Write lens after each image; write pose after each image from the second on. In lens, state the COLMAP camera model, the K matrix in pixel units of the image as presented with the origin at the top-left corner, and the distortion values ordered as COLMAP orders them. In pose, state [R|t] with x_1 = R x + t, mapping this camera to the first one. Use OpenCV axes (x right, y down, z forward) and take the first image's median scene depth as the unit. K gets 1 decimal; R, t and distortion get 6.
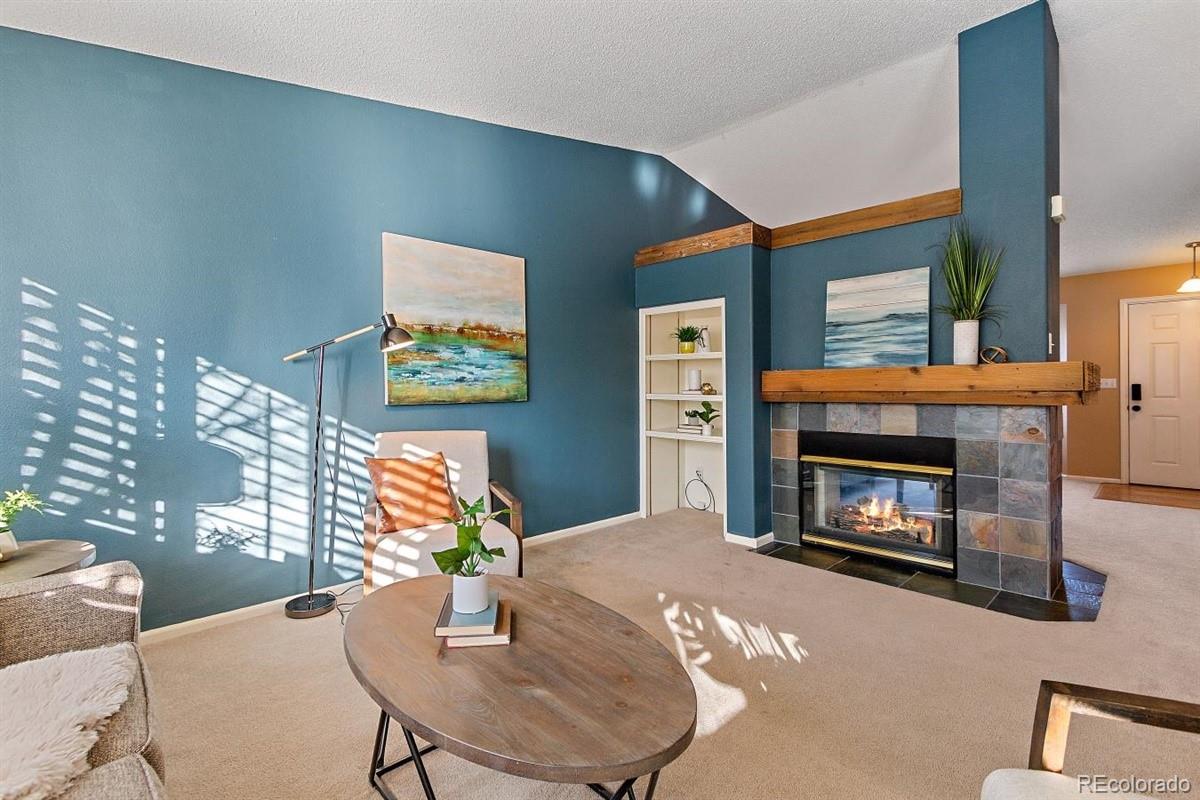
lens RADIAL K [[556.4, 0, 593.9], [0, 556.4, 391.9], [0, 0, 1]] dist [-0.000587, 0.000489]
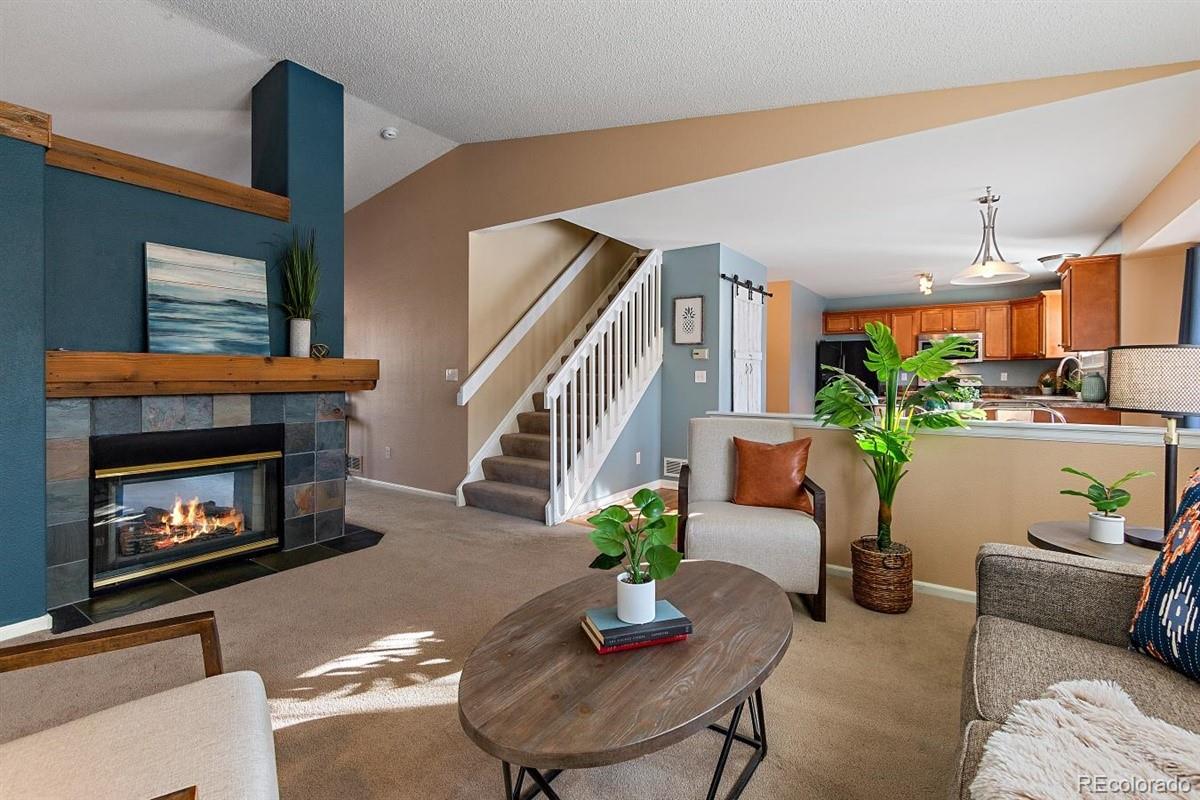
lens RADIAL K [[556.4, 0, 584.9], [0, 556.4, 380.9], [0, 0, 1]] dist [-0.000587, 0.000489]
pose [[-0.214335, -0.002617, 0.976757, -0.524056], [0.005197, 0.999979, 0.003819, -0.001561], [-0.976746, 0.005895, -0.214317, 0.611486]]
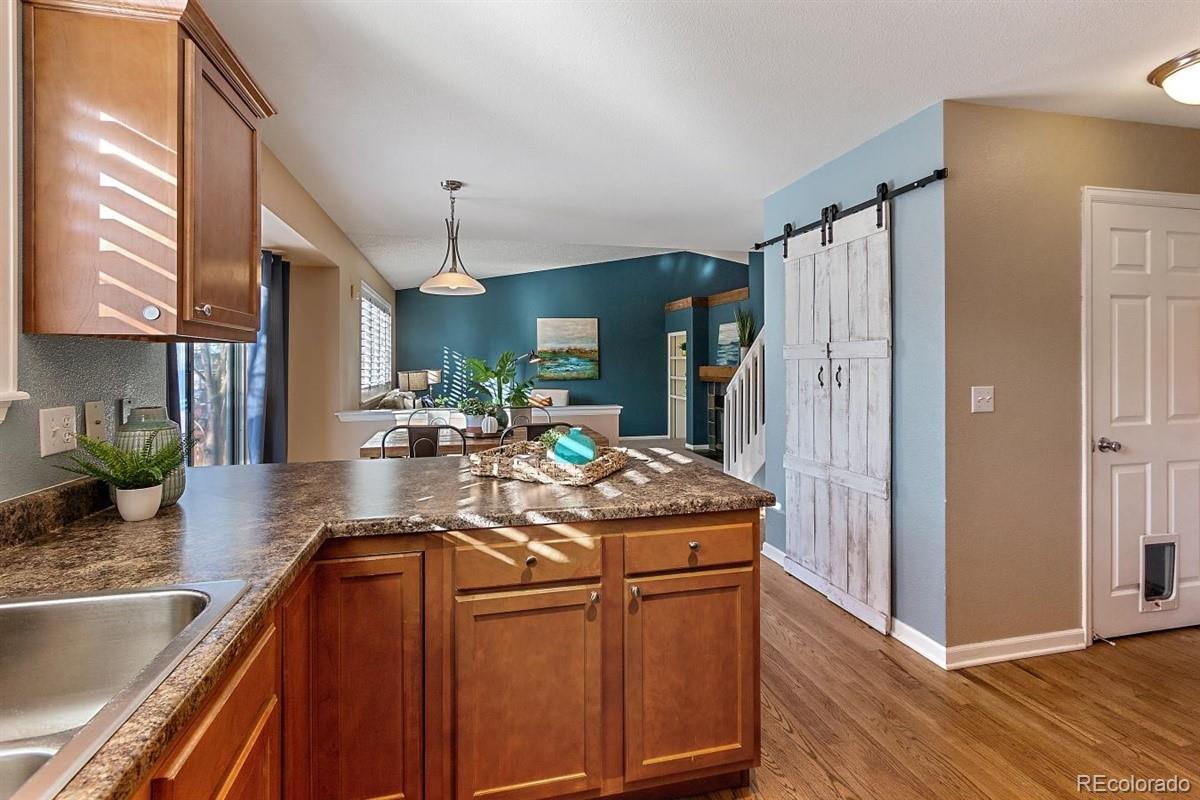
lens RADIAL K [[556.4, 0, 591.2], [0, 556.4, 362.4], [0, 0, 1]] dist [-0.000587, 0.000489]
pose [[0.870506, -0.000388, -0.492158, 1.123106], [-0.002308, 0.999985, -0.004871, -0.047023], [0.492153, 0.005376, 0.870492, -1.179615]]
